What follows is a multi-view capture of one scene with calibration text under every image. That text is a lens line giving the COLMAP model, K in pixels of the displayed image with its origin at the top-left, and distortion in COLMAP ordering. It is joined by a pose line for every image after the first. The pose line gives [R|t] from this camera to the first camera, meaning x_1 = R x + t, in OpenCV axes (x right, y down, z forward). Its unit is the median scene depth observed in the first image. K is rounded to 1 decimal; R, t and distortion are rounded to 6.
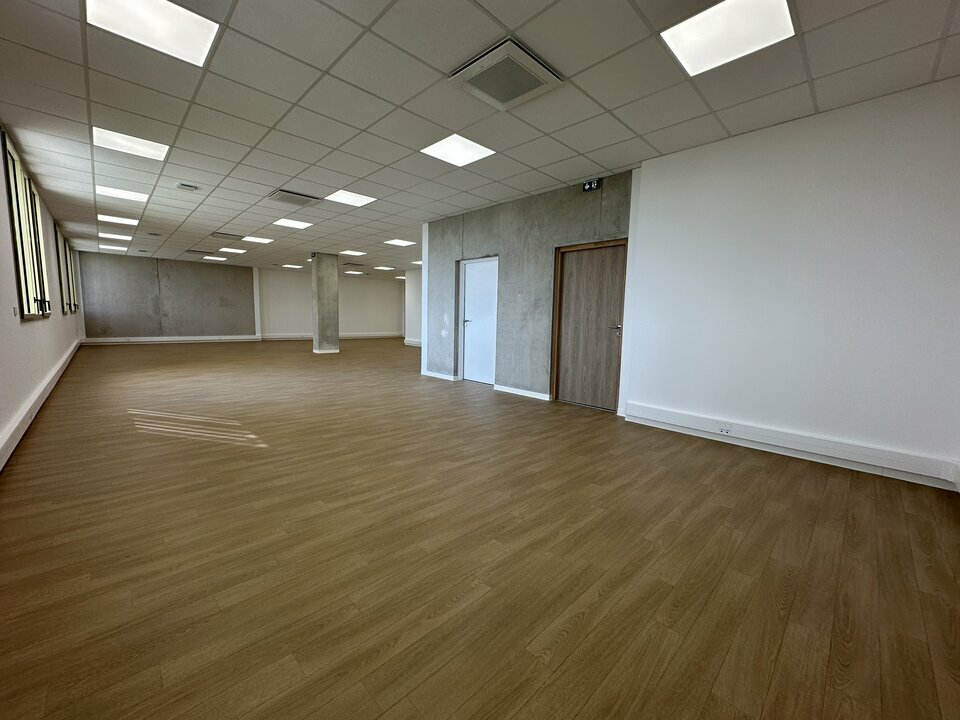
lens RADIAL K [[380.9, 0, 474.6], [0, 380.9, 354.0], [0, 0, 1]] dist [-0.002016, -0.000009]
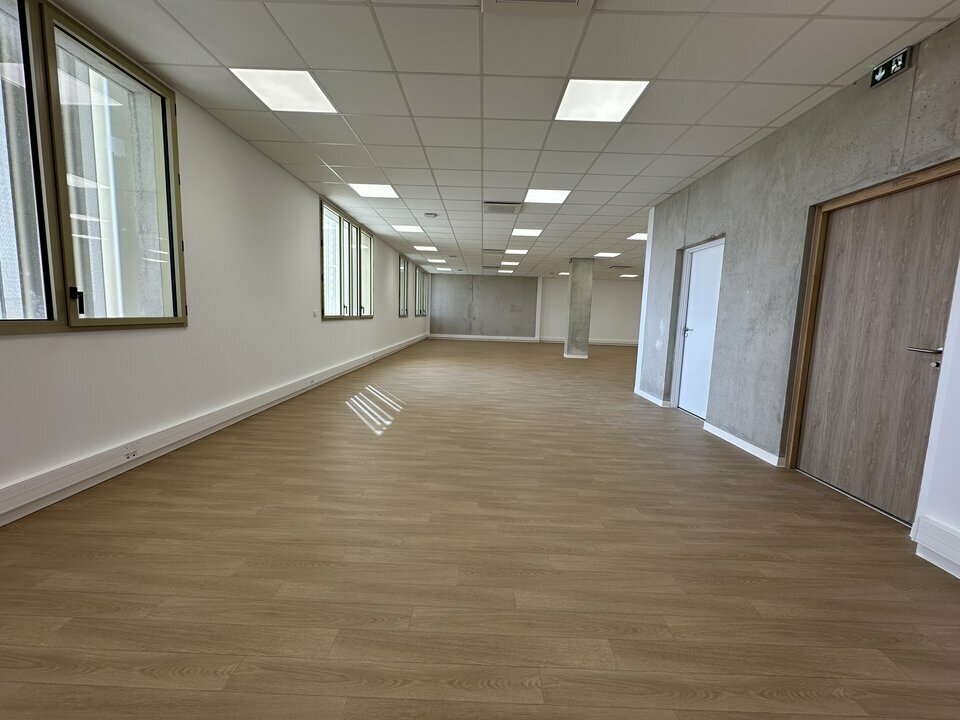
lens RADIAL K [[380.9, 0, 474.6], [0, 380.9, 354.0], [0, 0, 1]] dist [-0.002016, -0.000009]
pose [[0.715773, 0.076442, -0.694136, 0.253760], [-0.087998, 0.995941, 0.018937, -0.022426], [0.692766, 0.047528, 0.719595, 0.237140]]
